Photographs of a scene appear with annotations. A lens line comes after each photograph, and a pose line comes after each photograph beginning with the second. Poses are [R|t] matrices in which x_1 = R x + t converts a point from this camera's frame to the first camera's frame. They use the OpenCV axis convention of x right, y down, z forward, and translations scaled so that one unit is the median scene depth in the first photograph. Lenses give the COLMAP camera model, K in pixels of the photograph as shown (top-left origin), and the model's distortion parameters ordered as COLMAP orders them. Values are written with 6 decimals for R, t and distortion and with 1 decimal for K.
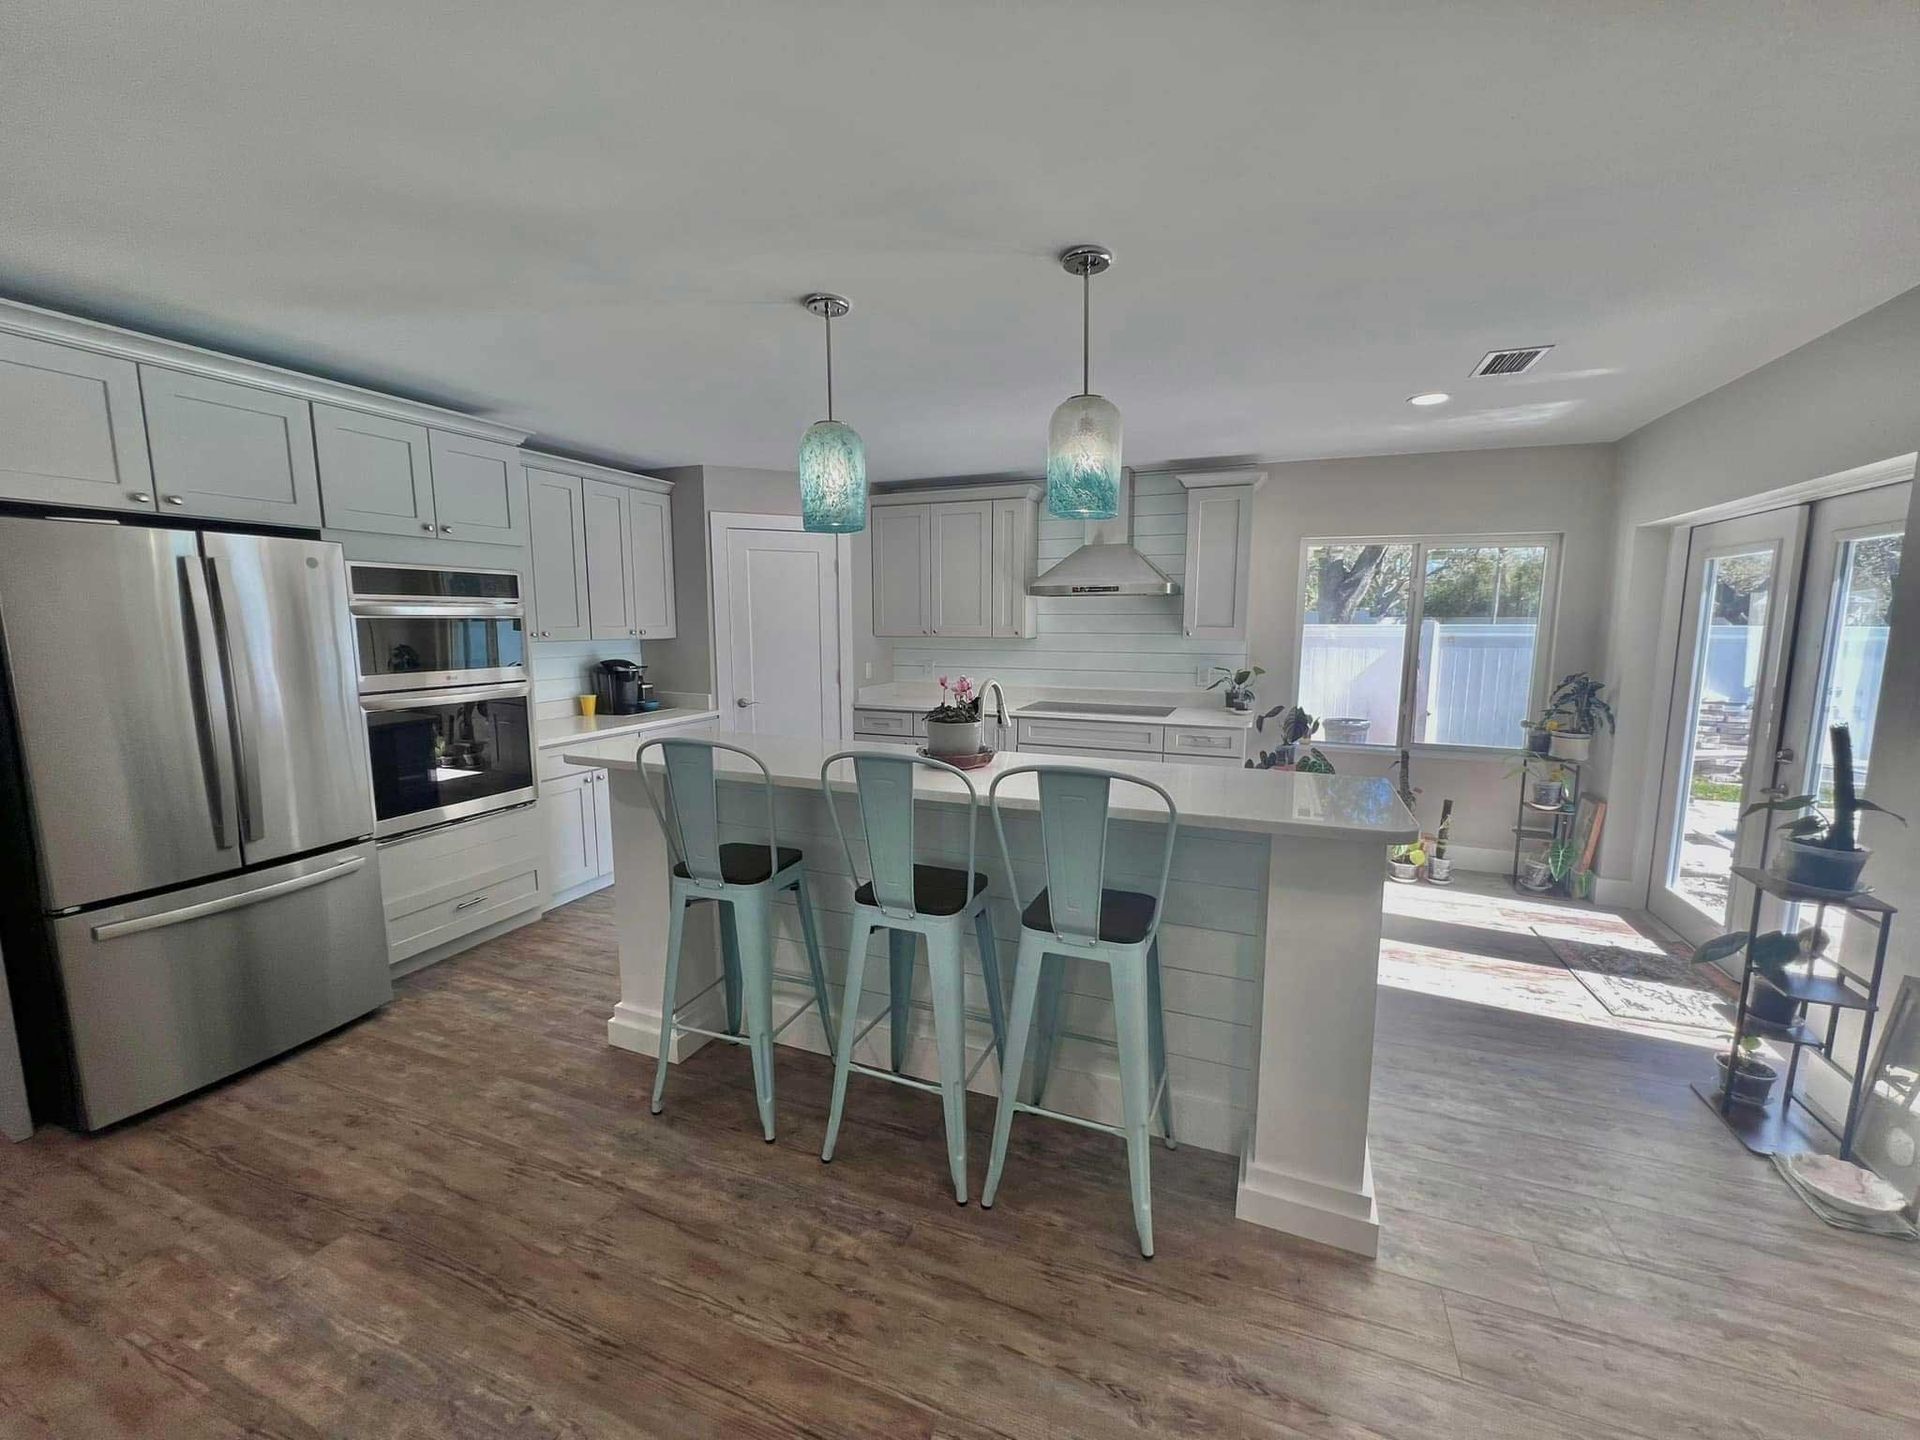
lens RADIAL K [[765.7, 0, 951.1], [0, 765.7, 715.7], [0, 0, 1]] dist [0.000042, -0.000325]
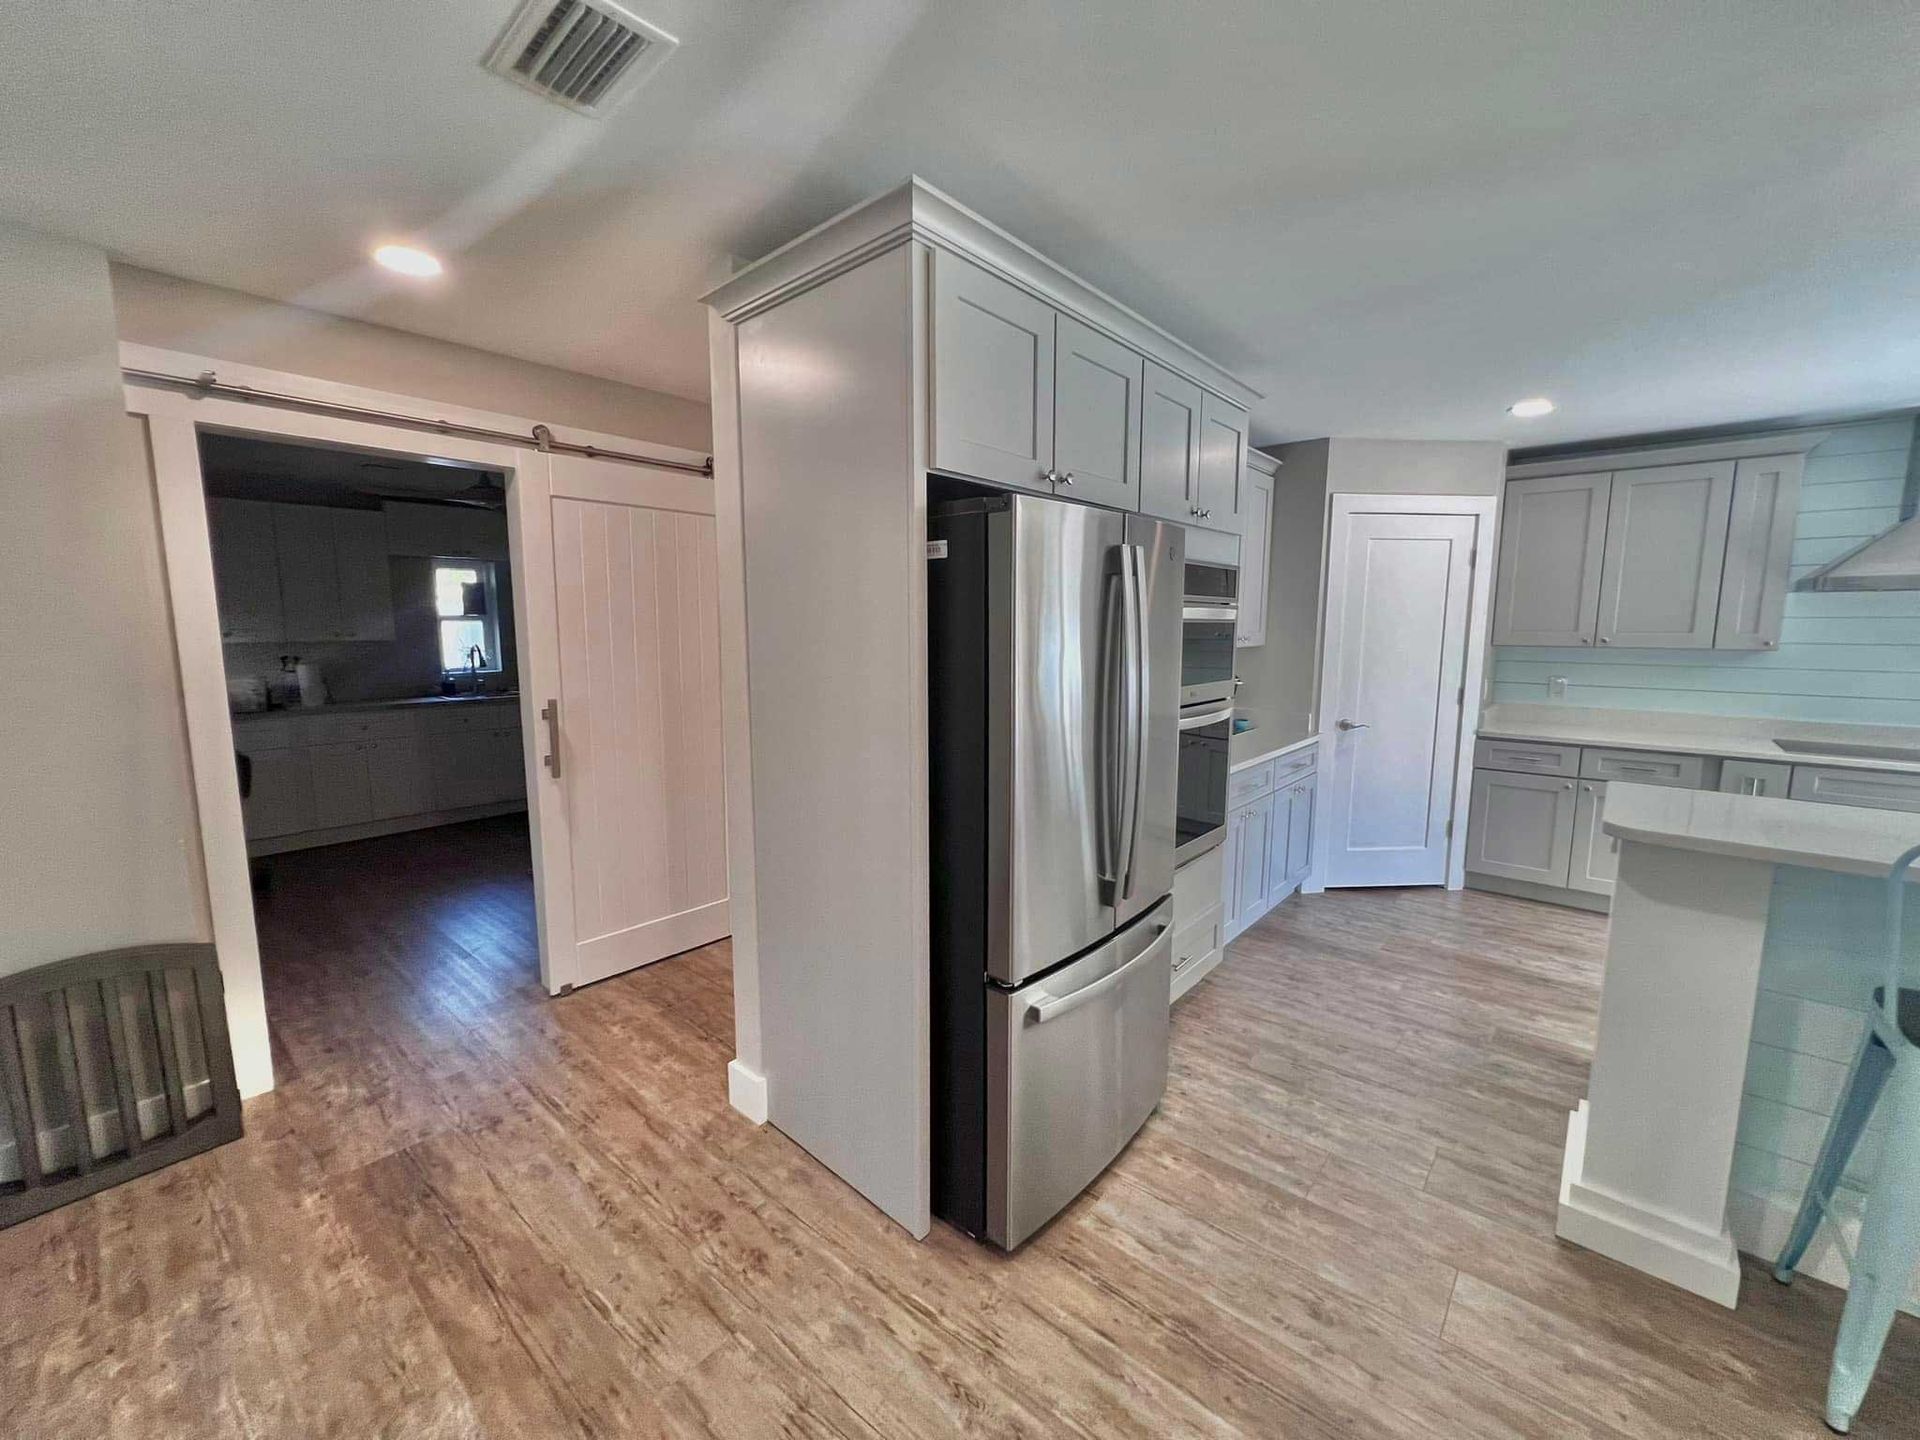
lens RADIAL K [[765.7, 0, 972.2], [0, 765.7, 727.1], [0, 0, 1]] dist [0.000042, -0.000325]
pose [[0.948892, 0.044245, -0.312483, -0.663209], [-0.040610, 0.999011, 0.018134, -0.022594], [0.312977, -0.004517, 0.949750, 0.150542]]
